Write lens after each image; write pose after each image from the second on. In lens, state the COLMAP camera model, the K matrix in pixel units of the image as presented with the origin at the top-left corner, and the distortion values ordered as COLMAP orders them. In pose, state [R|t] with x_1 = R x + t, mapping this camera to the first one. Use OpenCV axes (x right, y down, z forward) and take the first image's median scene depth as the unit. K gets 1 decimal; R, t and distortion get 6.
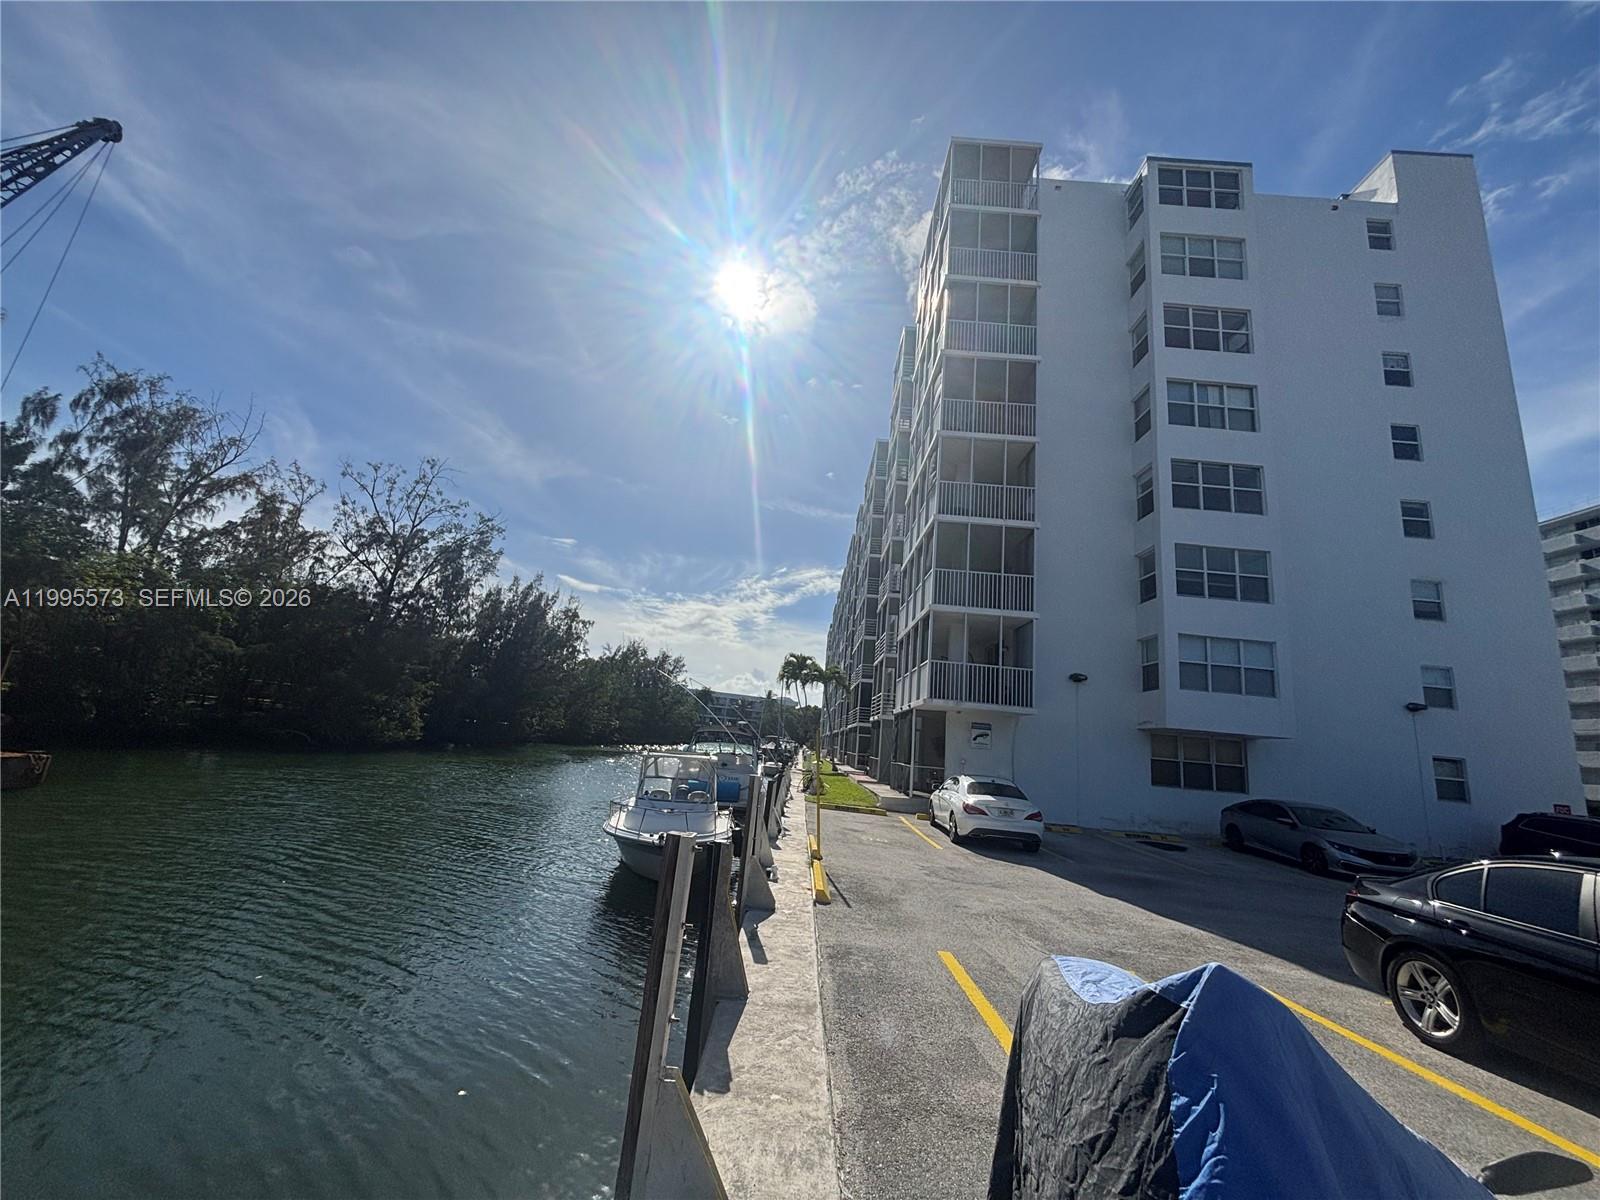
lens RADIAL K [[639.7, 0, 798.7], [0, 639.7, 597.5], [0, 0, 1]] dist [-0.001991, 0.001260]
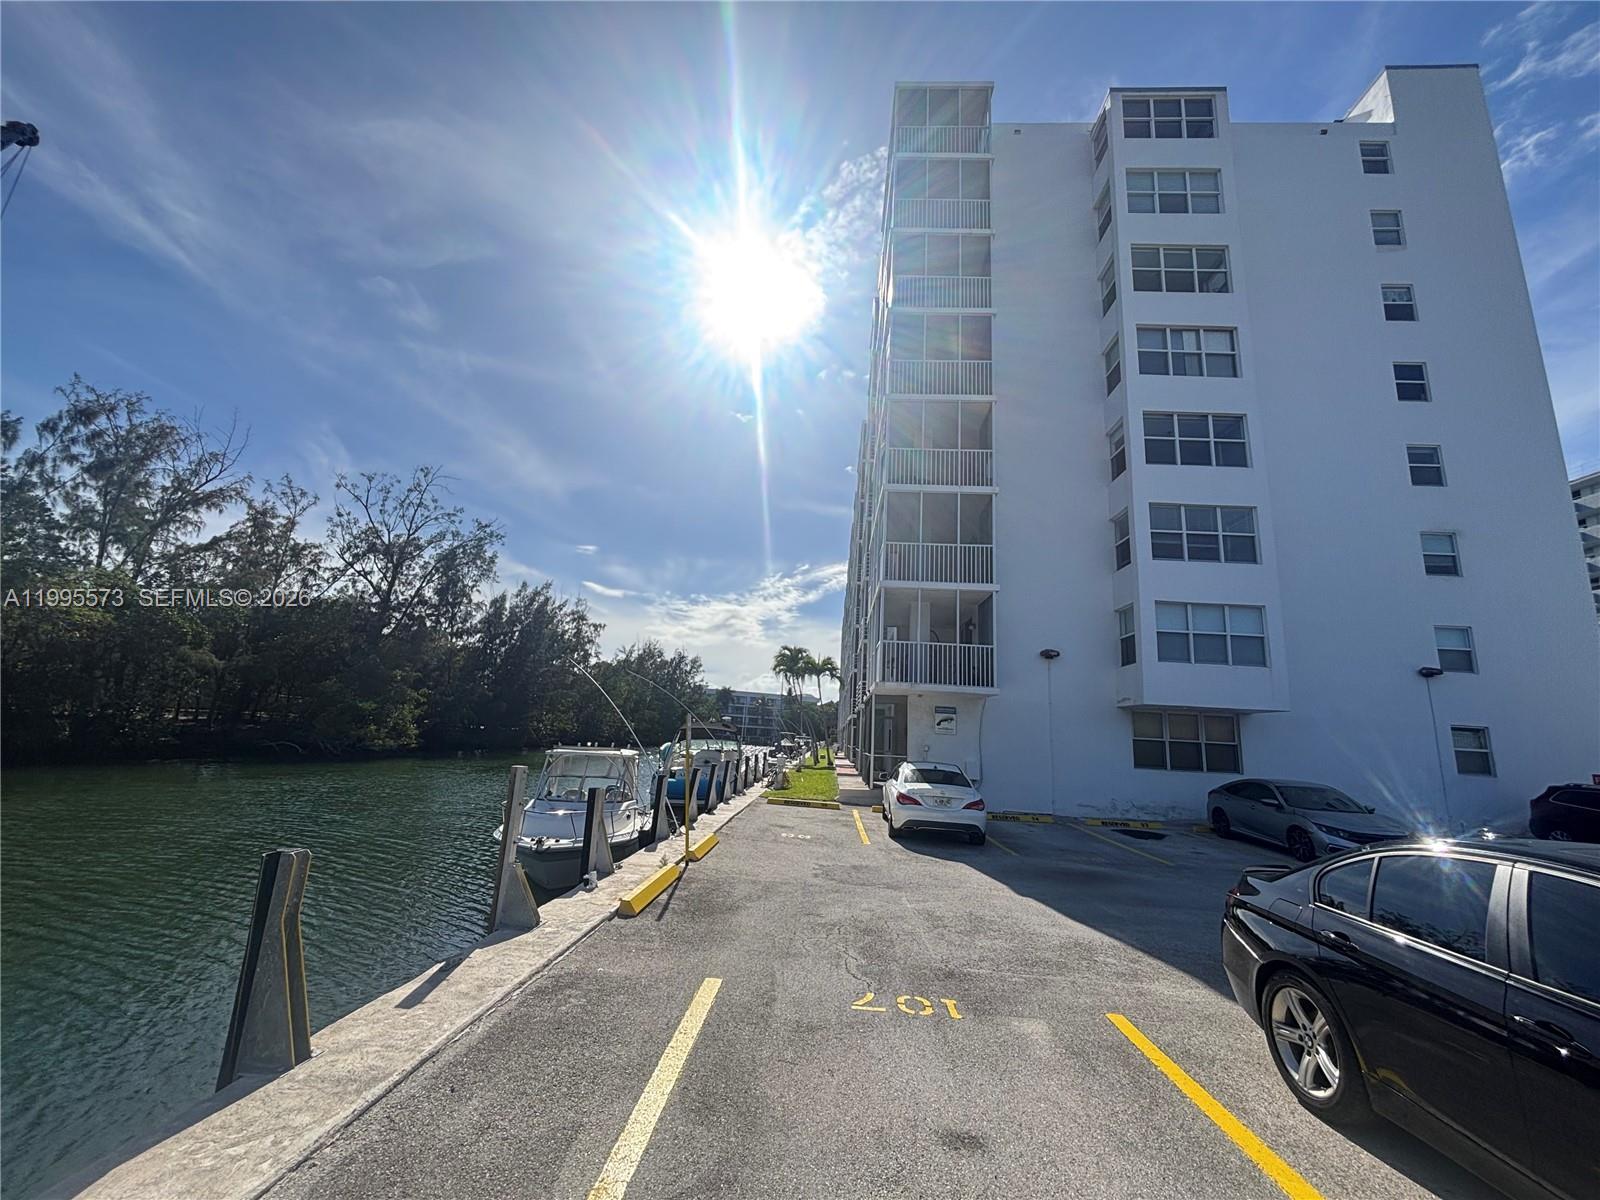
lens RADIAL K [[639.7, 0, 798.7], [0, 639.7, 597.5], [0, 0, 1]] dist [-0.001991, 0.001260]
pose [[0.998380, -0.042430, -0.037917, 0.109984], [0.042595, 0.999086, 0.003561, 0.024231], [0.037731, -0.005170, 0.999275, 0.062477]]
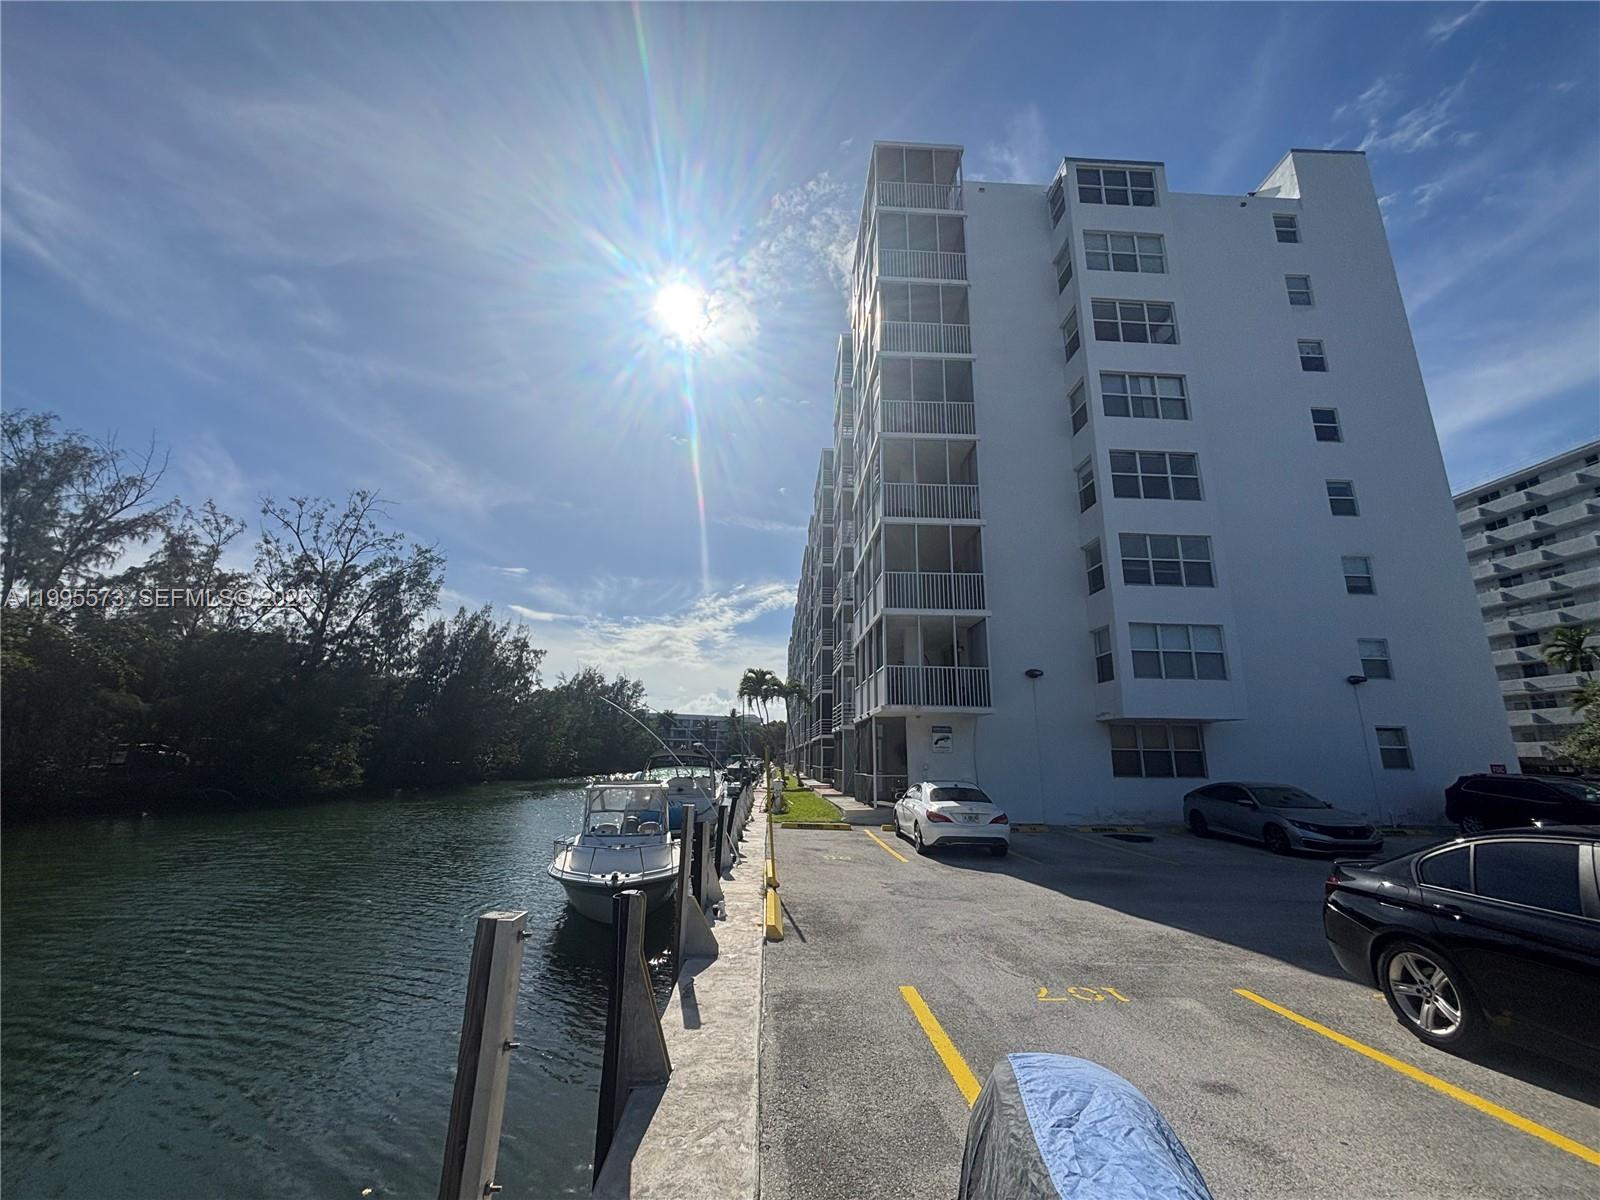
lens RADIAL K [[639.7, 0, 798.7], [0, 639.7, 597.5], [0, 0, 1]] dist [-0.001991, 0.001260]
pose [[0.996095, -0.060177, 0.064599, 0.015122], [0.061629, 0.997884, -0.020727, 0.005674], [-0.063215, 0.024627, 0.997696, 0.030010]]
